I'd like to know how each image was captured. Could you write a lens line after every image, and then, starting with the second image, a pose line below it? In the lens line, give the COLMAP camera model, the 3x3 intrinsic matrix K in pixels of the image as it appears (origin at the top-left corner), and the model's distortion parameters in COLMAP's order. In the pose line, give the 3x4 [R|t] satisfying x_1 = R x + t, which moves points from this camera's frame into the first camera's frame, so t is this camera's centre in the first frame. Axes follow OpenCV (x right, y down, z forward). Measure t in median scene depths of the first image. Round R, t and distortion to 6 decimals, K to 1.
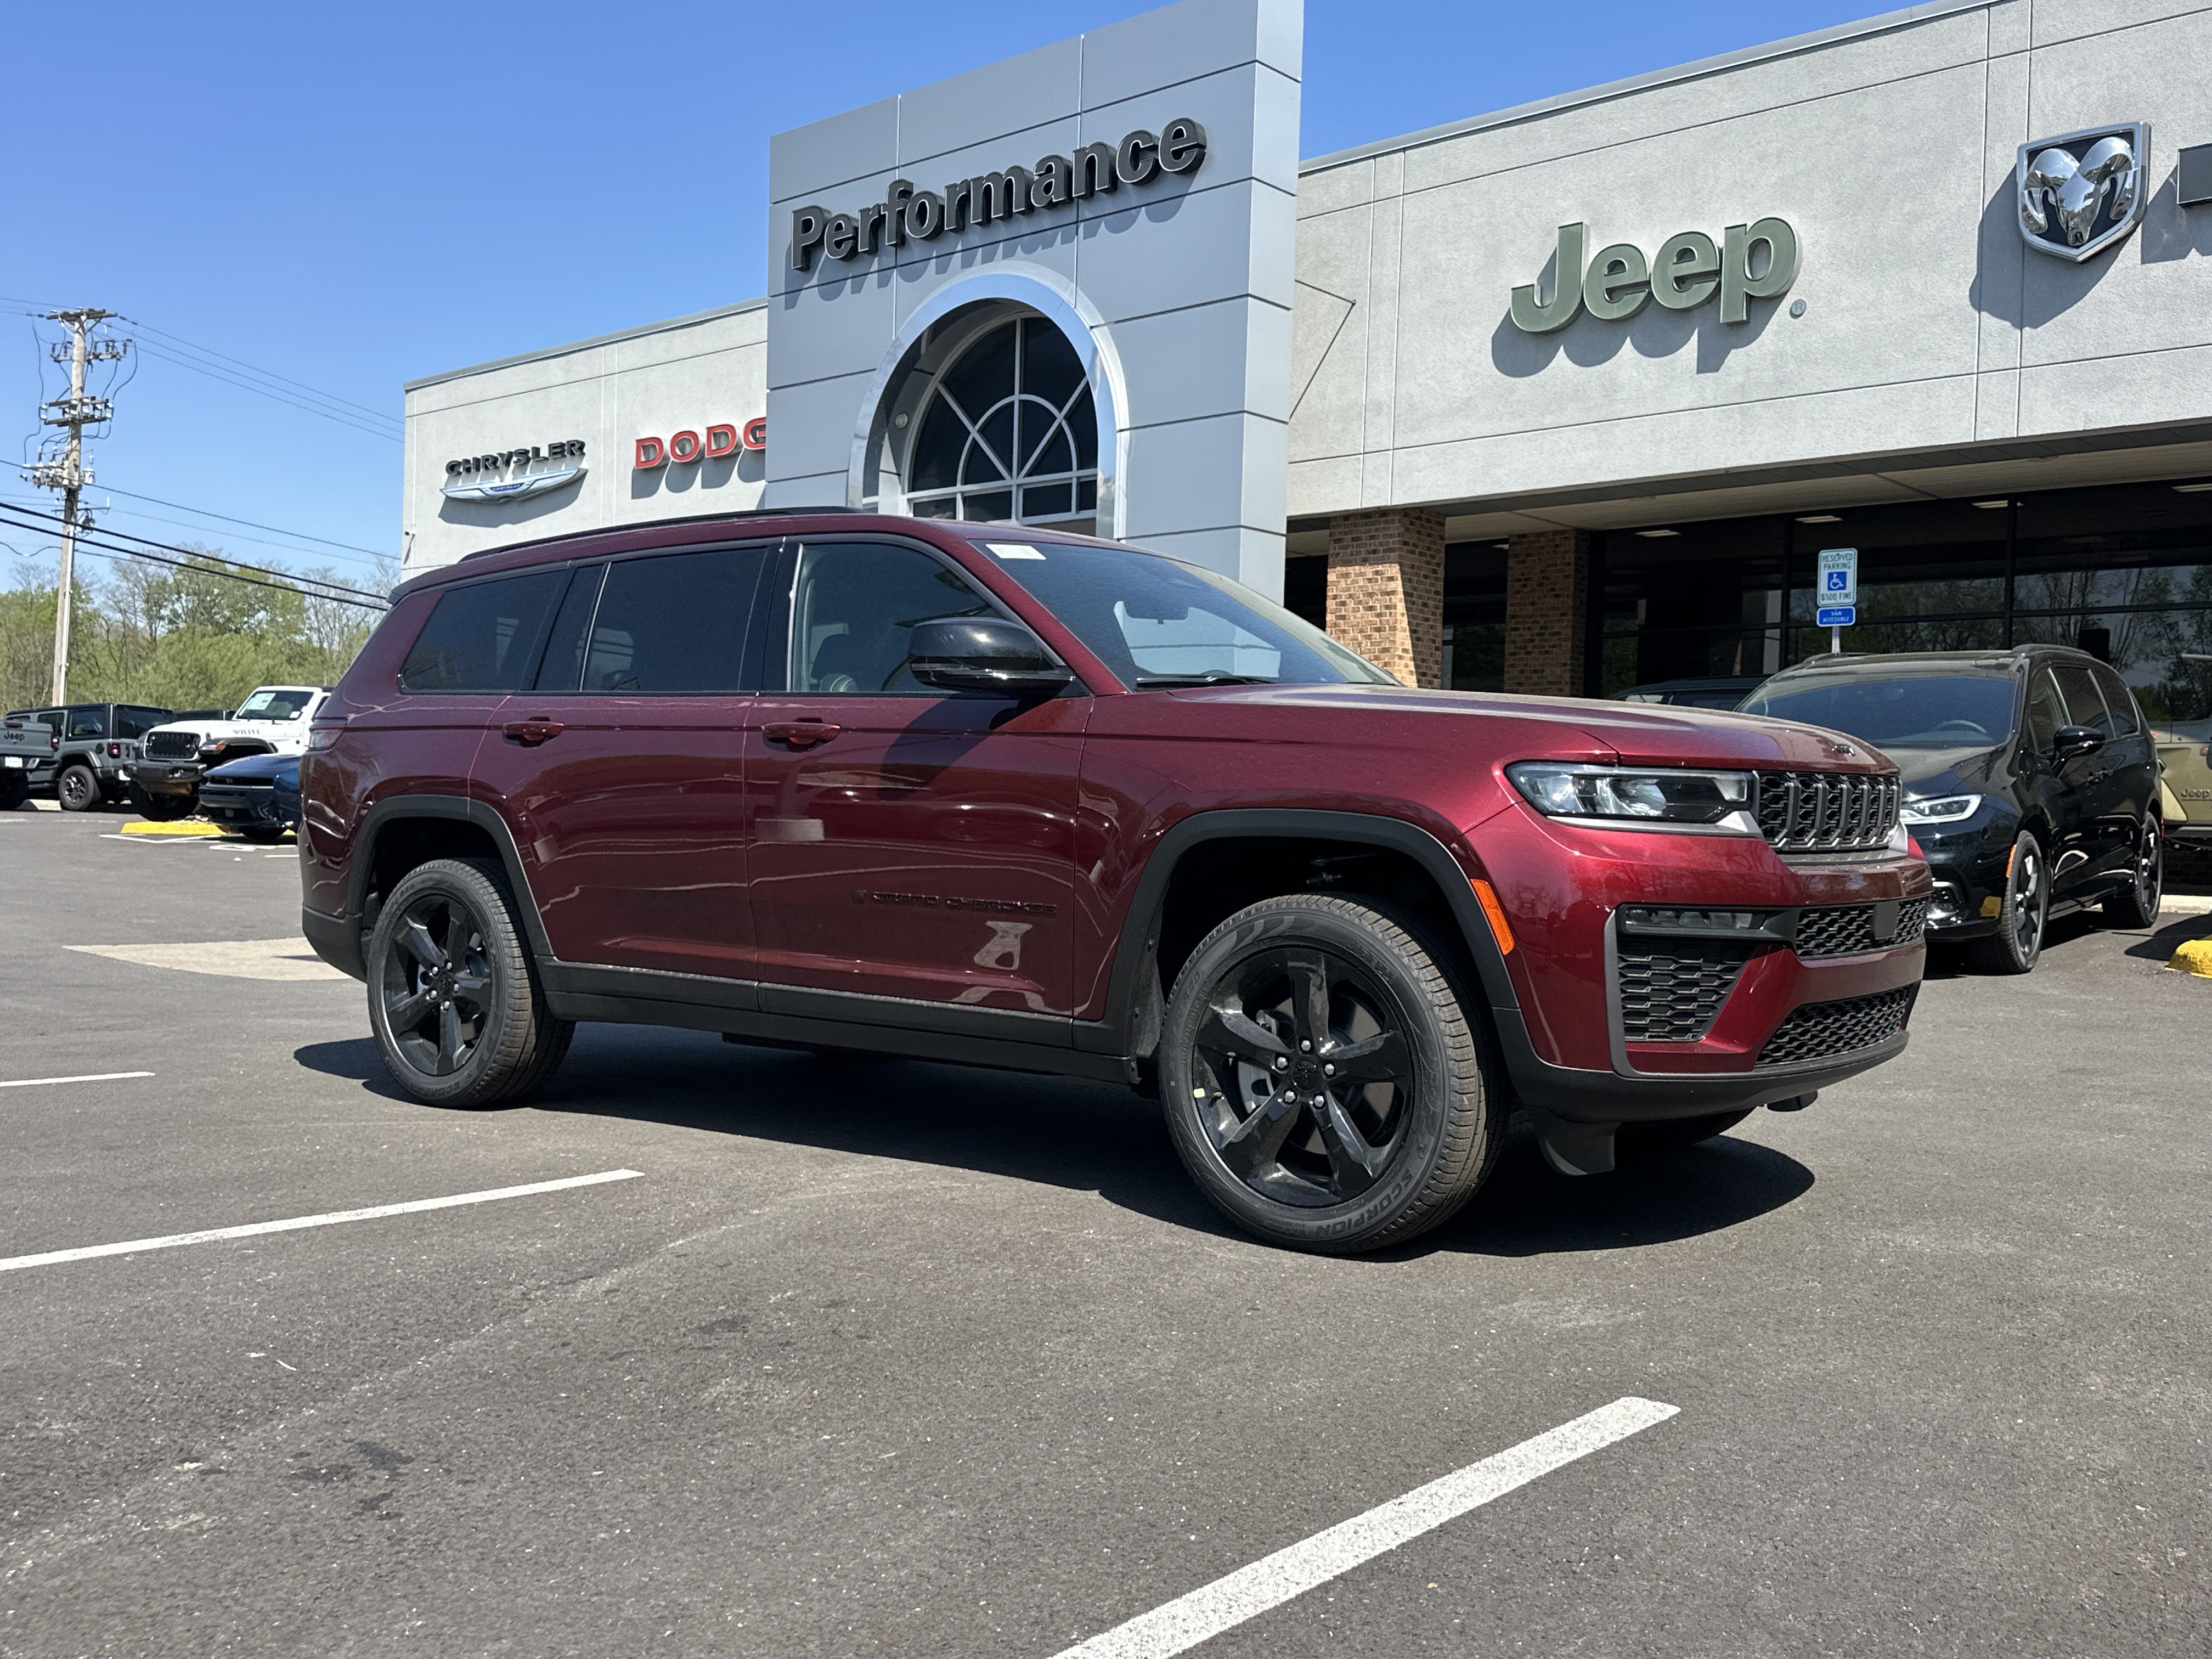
lens RADIAL K [[1953.1, 0, 1104.3], [0, 1953.1, 869.3], [0, 0, 1]] dist [0.111539, -0.147757]
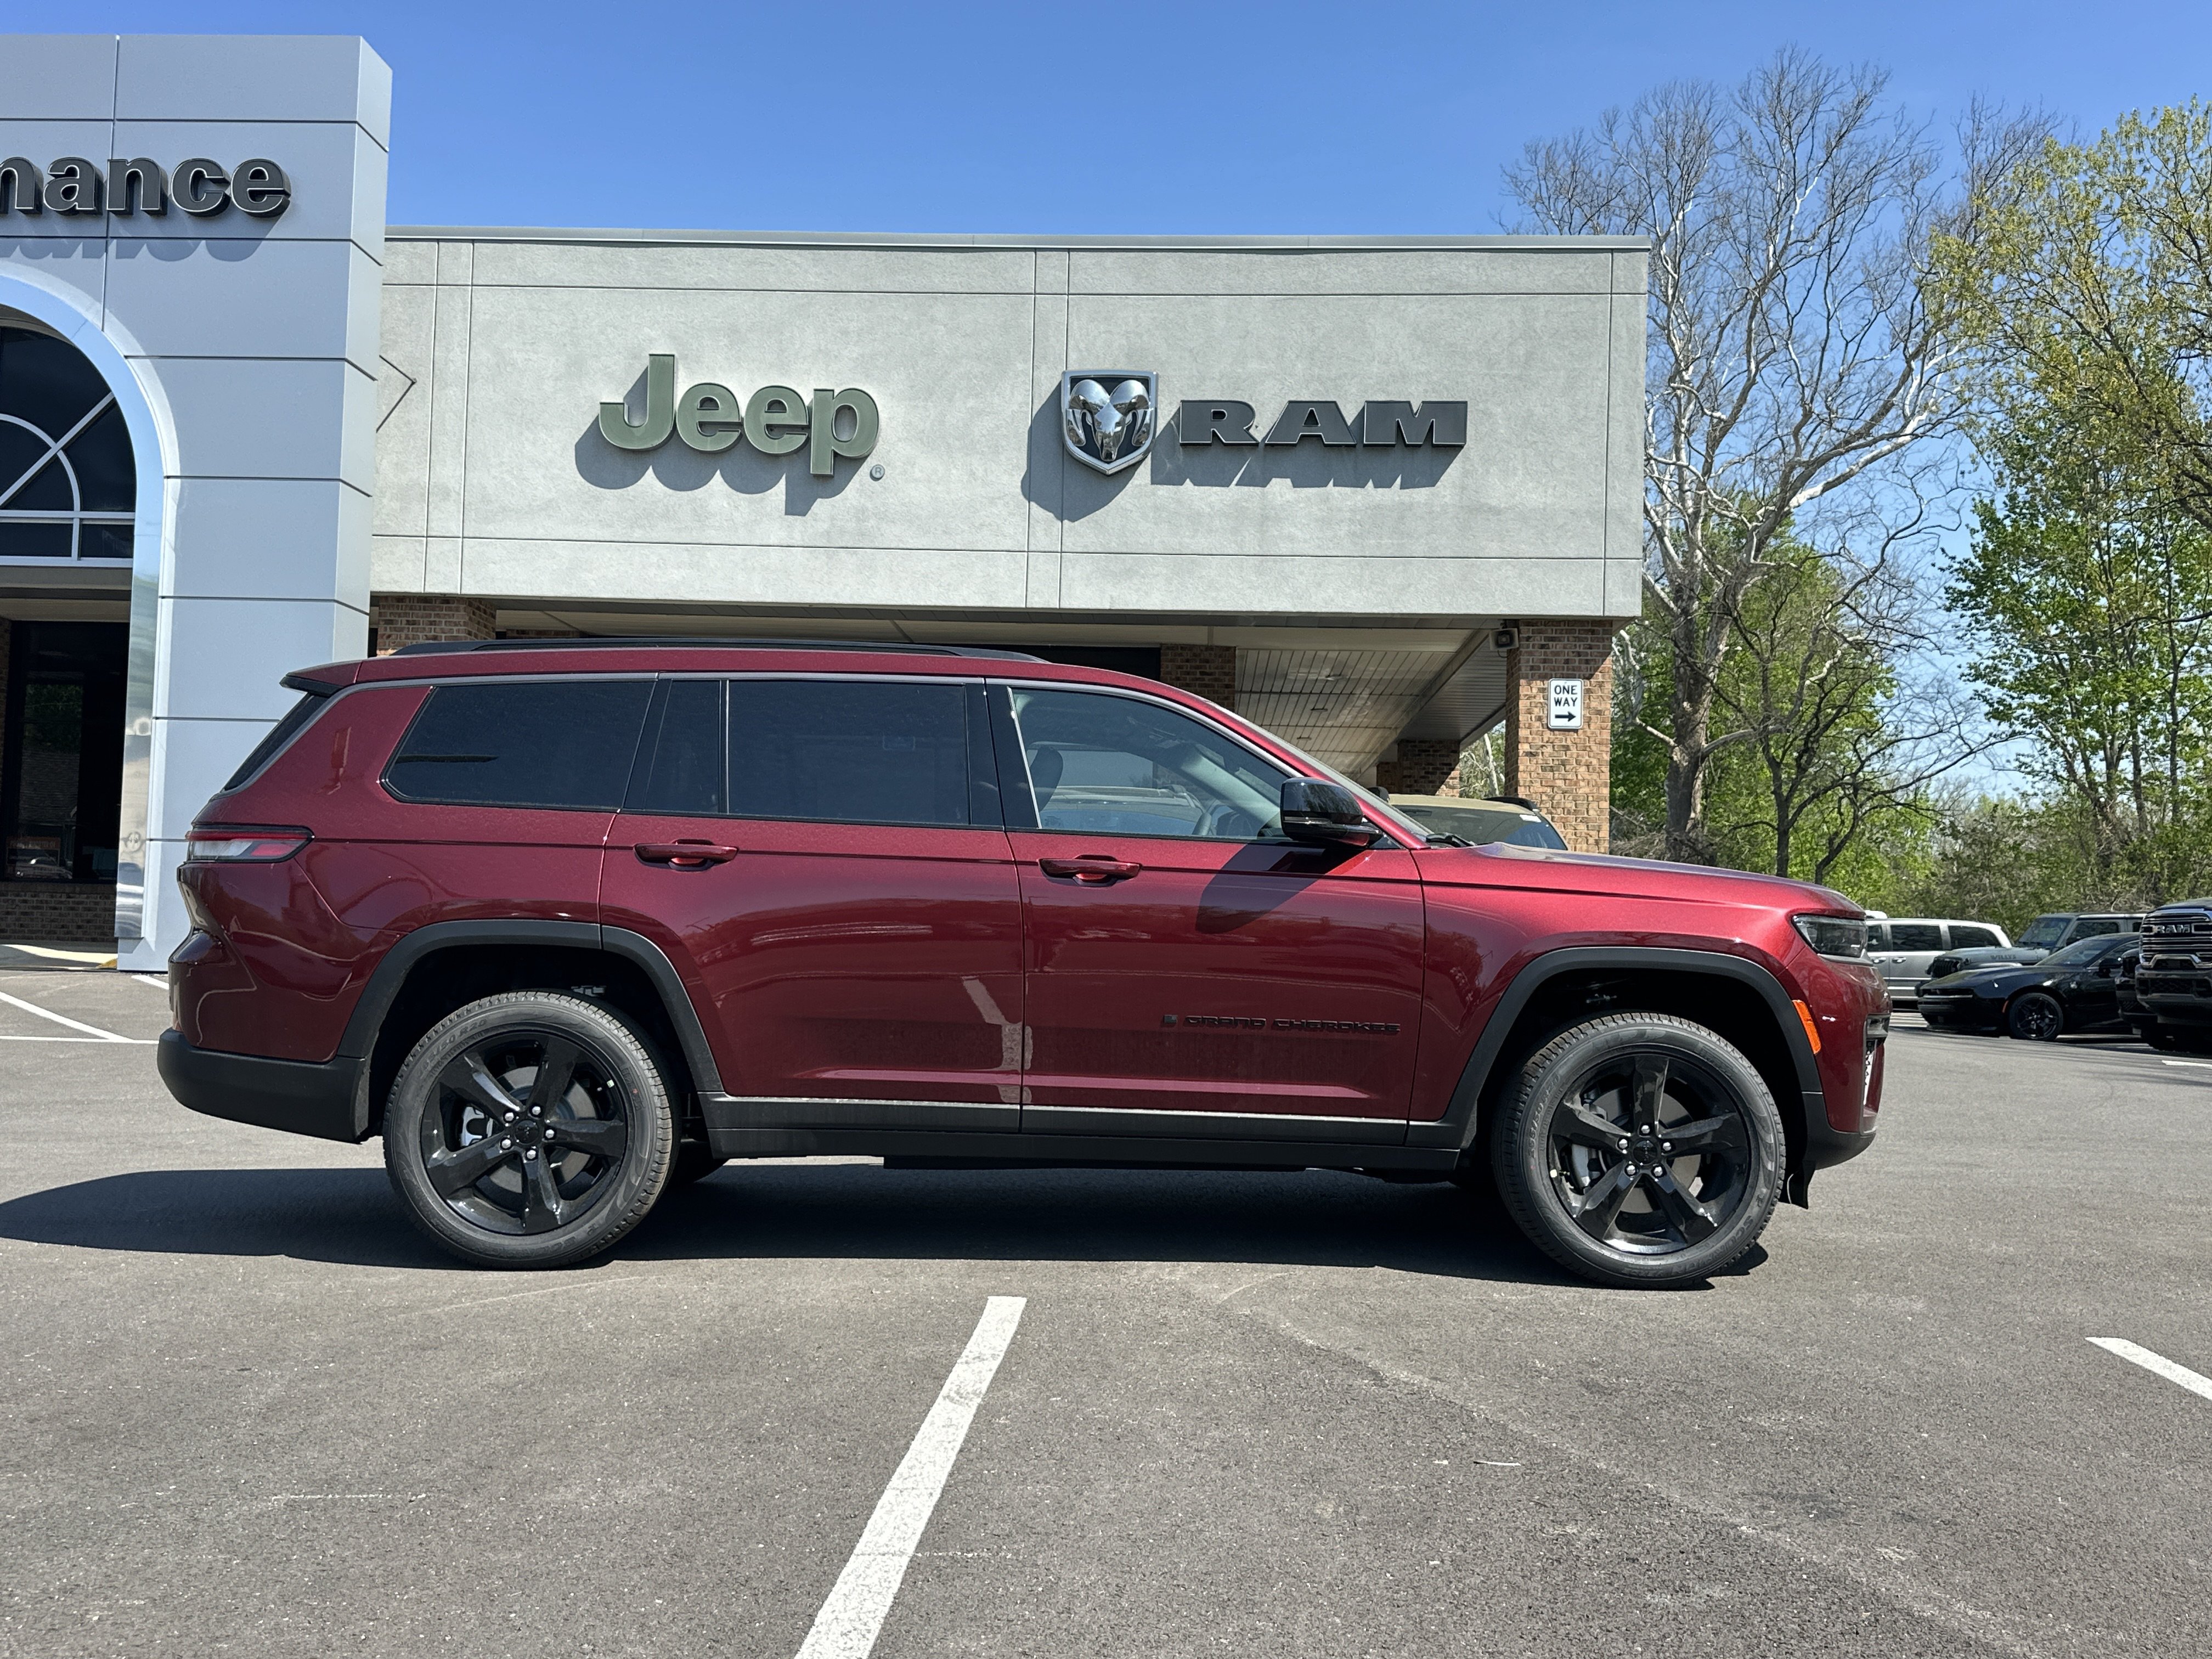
lens RADIAL K [[1949.3, 0, 1025.8], [0, 1949.3, 885.4], [0, 0, 1]] dist [0.157371, -0.252191]
pose [[0.797771, 0.013814, 0.602802, -0.256825], [0.005539, 0.999527, -0.030237, -0.008748], [-0.602935, 0.027461, 0.797318, 0.049417]]
